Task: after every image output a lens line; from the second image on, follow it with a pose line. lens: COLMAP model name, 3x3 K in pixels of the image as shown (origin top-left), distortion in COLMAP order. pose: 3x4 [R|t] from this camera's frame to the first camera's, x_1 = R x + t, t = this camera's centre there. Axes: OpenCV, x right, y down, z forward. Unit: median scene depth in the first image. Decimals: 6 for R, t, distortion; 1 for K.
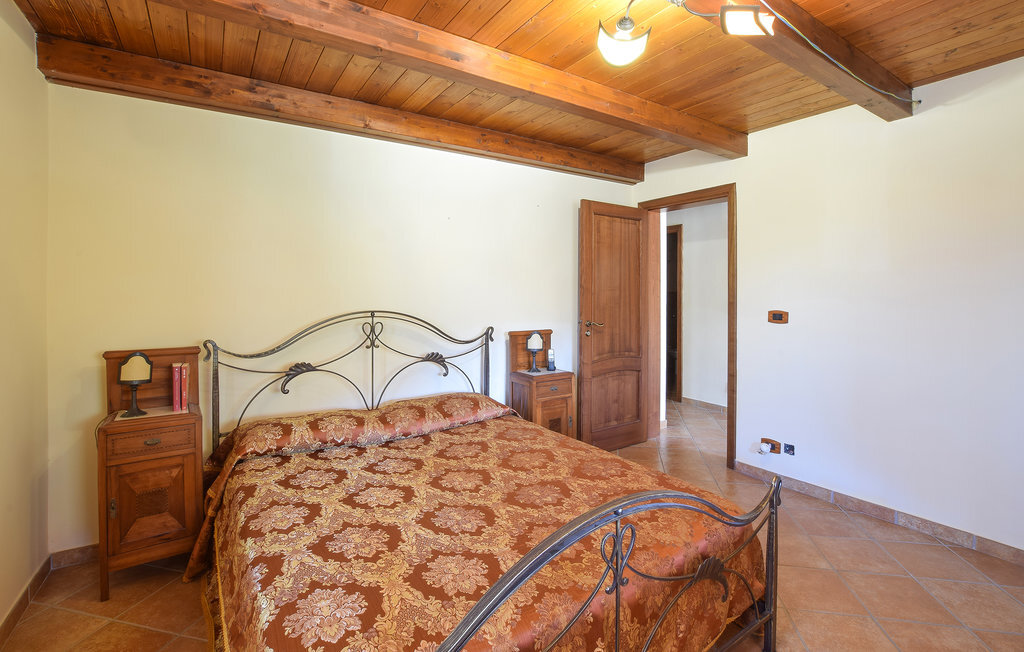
lens RADIAL K [[472.5, 0, 513.5], [0, 472.5, 289.9], [0, 0, 1]] dist [-0.049051, 0.000017]
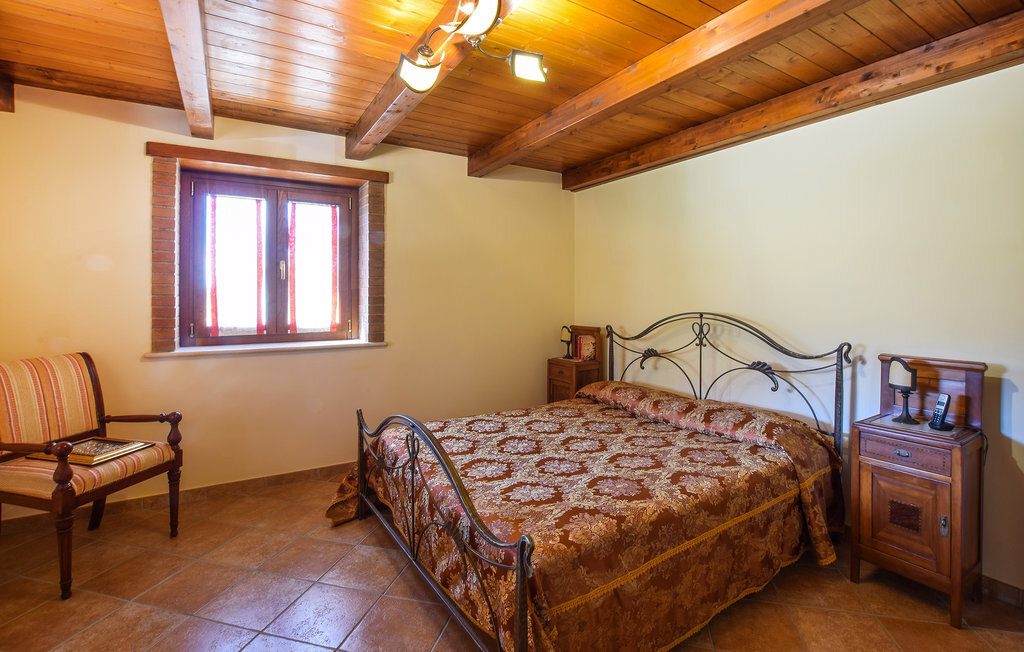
lens RADIAL K [[470.4, 0, 567.2], [0, 470.4, 298.0], [0, 0, 1]] dist [-0.000576, -0.000033]
pose [[0.046437, -0.002787, -0.998917, 0.789323], [-0.004216, 0.999987, -0.002986, 0.015083], [0.998912, 0.004350, 0.046424, 0.633814]]
